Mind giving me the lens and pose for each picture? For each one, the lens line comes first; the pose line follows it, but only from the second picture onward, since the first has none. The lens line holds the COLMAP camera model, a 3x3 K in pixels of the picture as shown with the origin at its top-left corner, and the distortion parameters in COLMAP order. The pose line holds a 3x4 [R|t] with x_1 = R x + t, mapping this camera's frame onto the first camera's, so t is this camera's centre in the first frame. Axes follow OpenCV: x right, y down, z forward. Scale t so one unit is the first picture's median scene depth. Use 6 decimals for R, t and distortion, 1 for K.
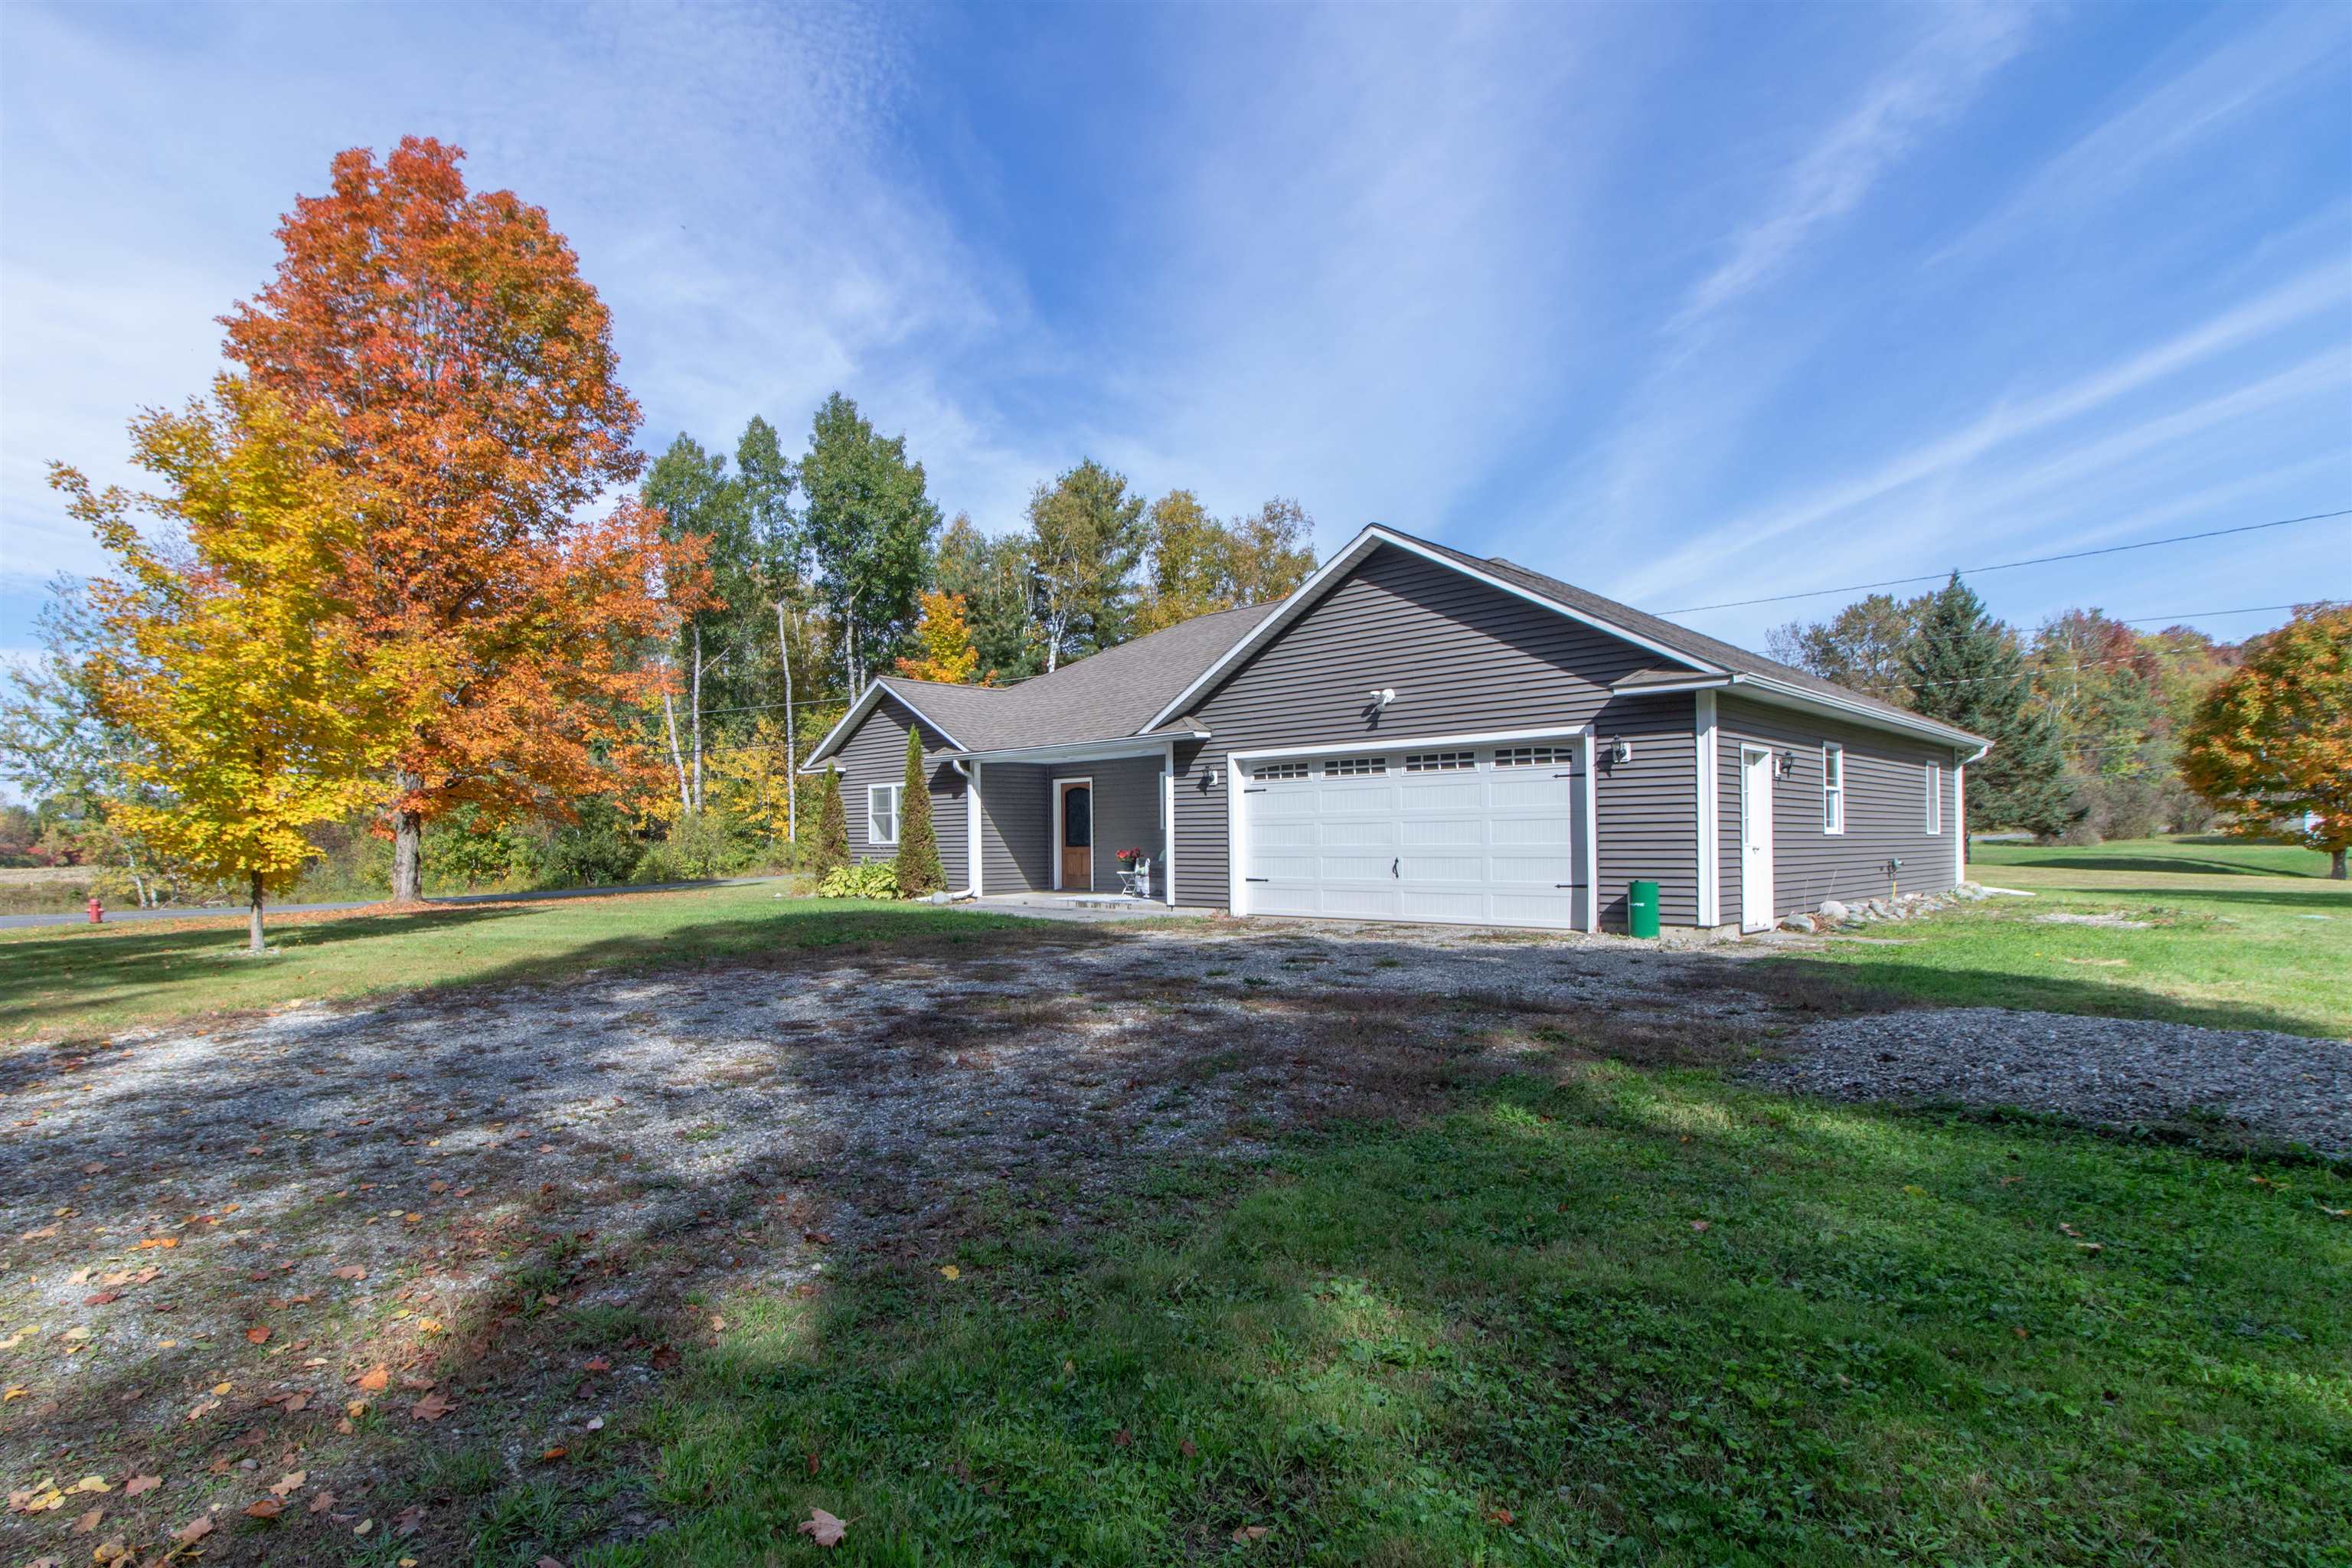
lens RADIAL K [[1137.8, 0, 963.3], [0, 1137.8, 872.4], [0, 0, 1]] dist [-0.002584, -0.001152]
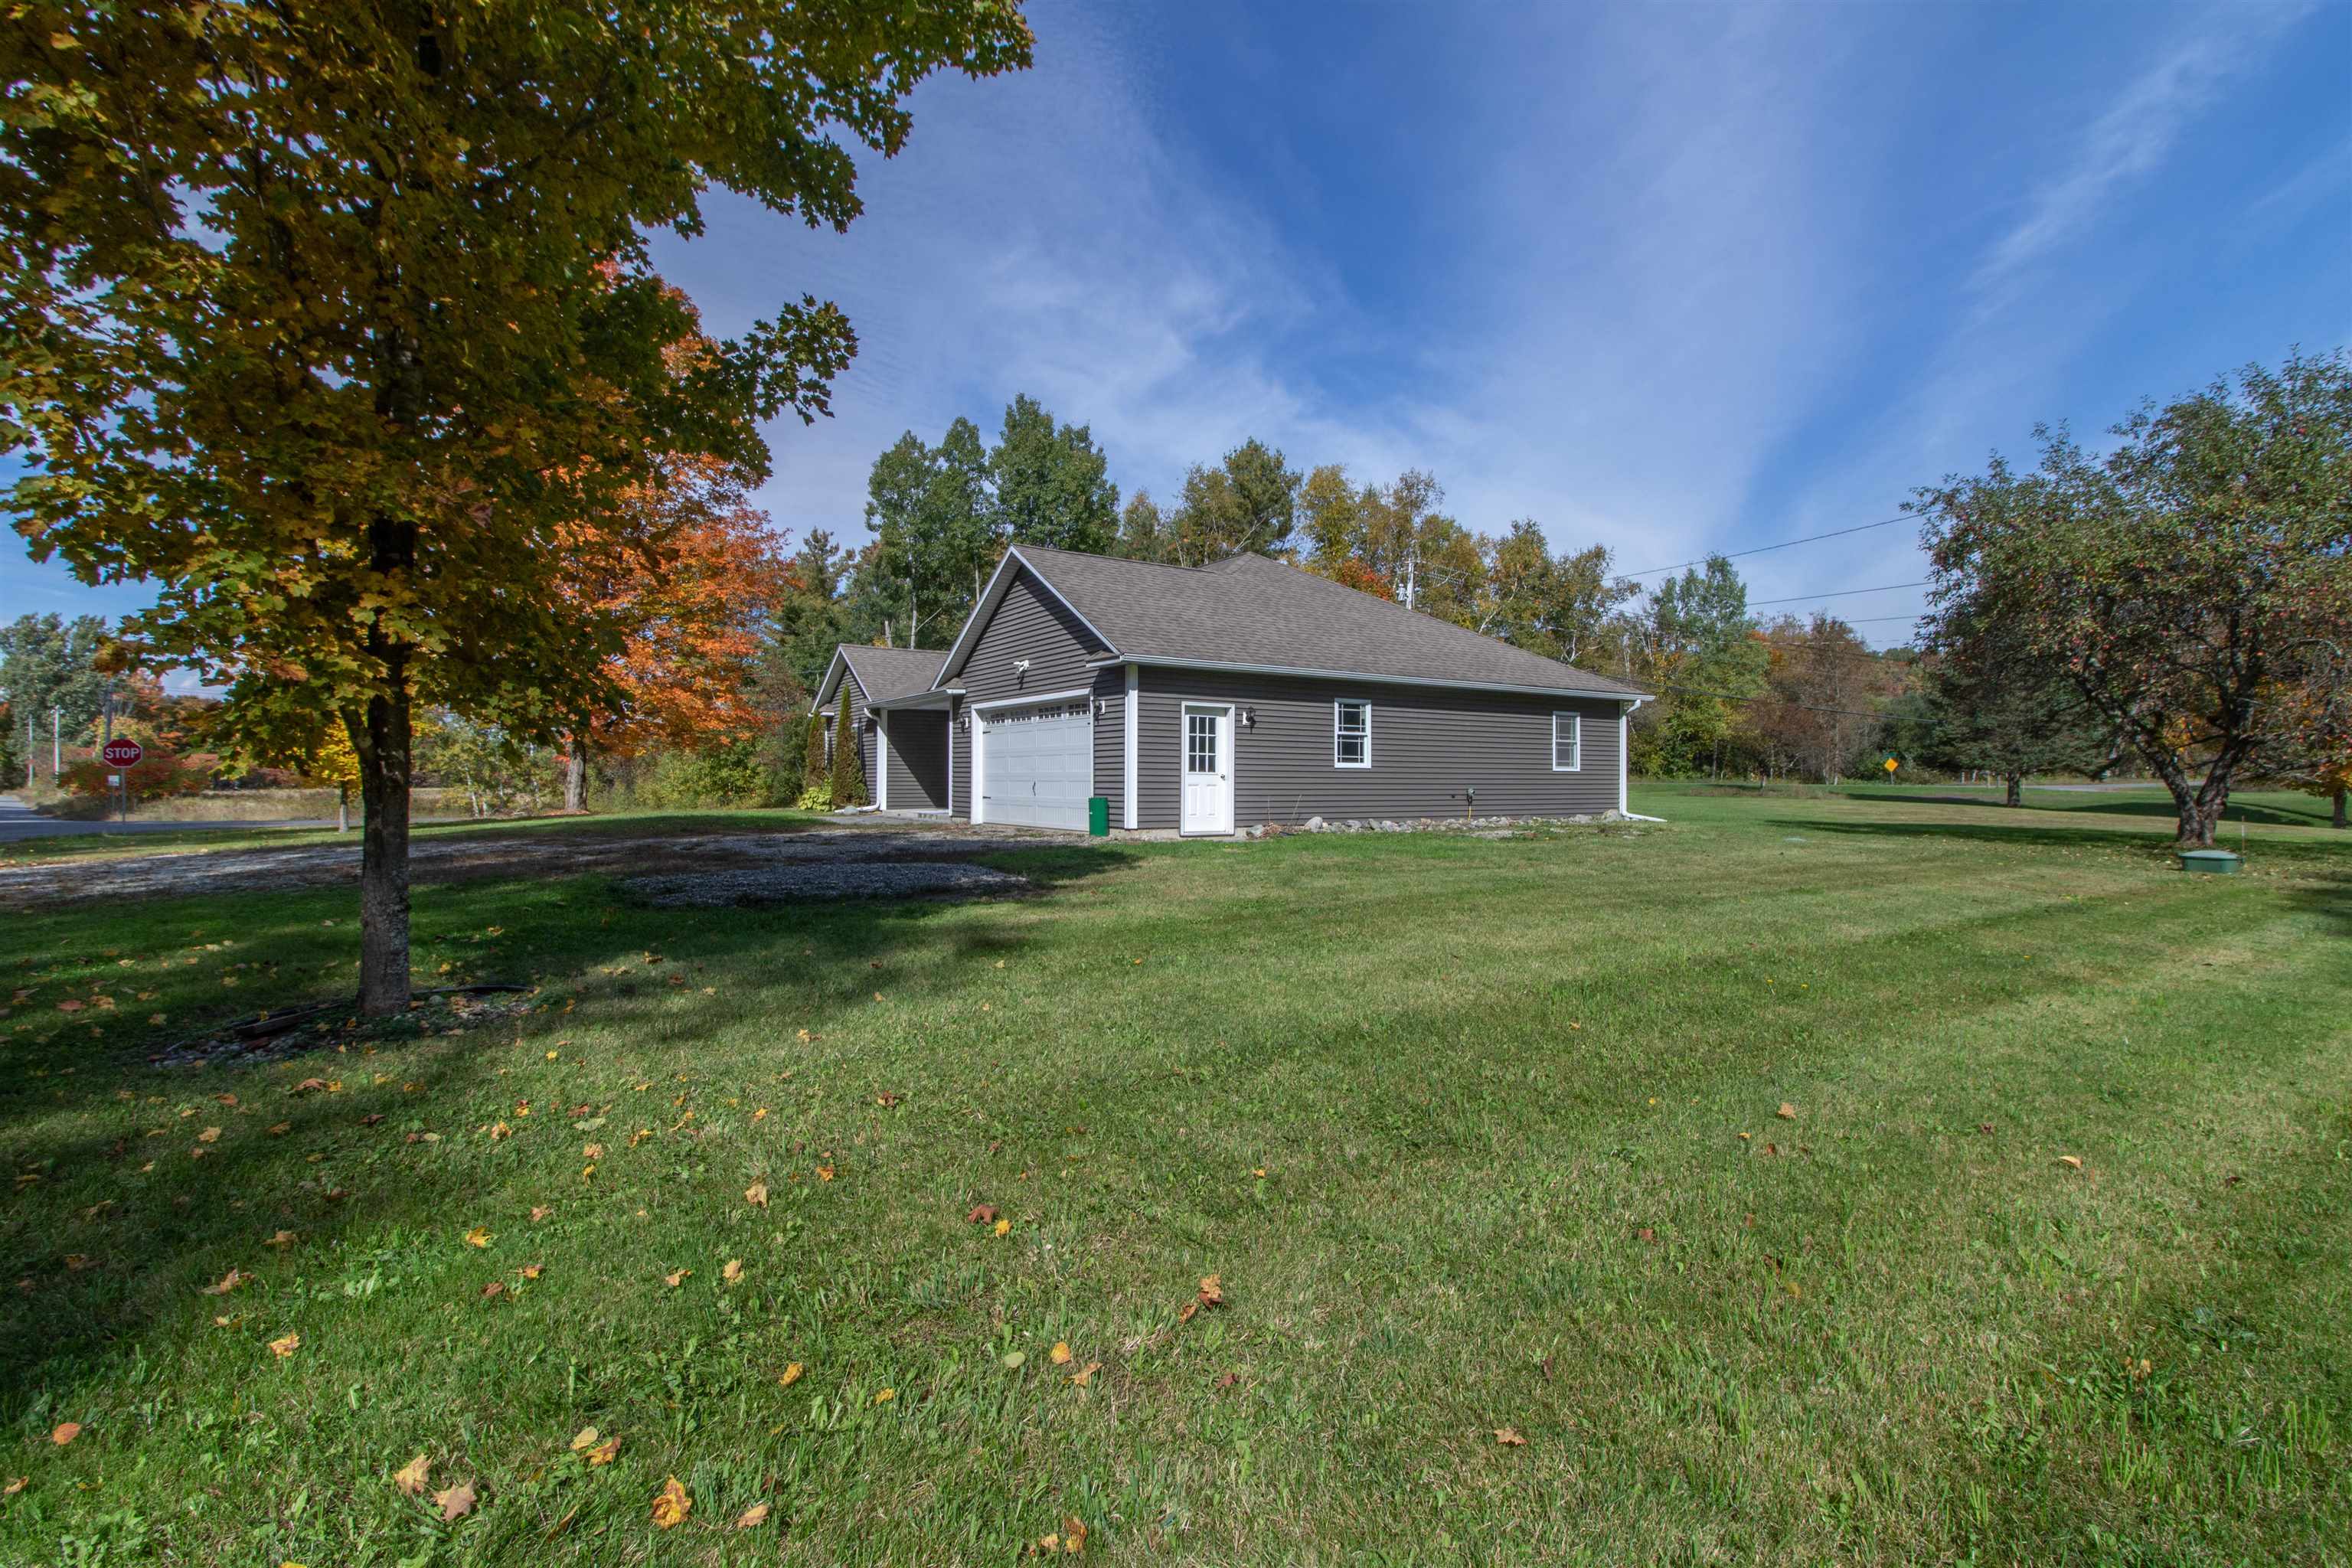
lens RADIAL K [[1097.6, 0, 1185.5], [0, 1097.6, 790.6], [0, 0, 1]] dist [0.011161, 0.000452]
pose [[0.987829, 0.015950, -0.154723, 0.542445], [-0.018469, 0.999719, -0.014854, 0.010856], [0.154442, 0.017530, 0.987846, -0.211974]]
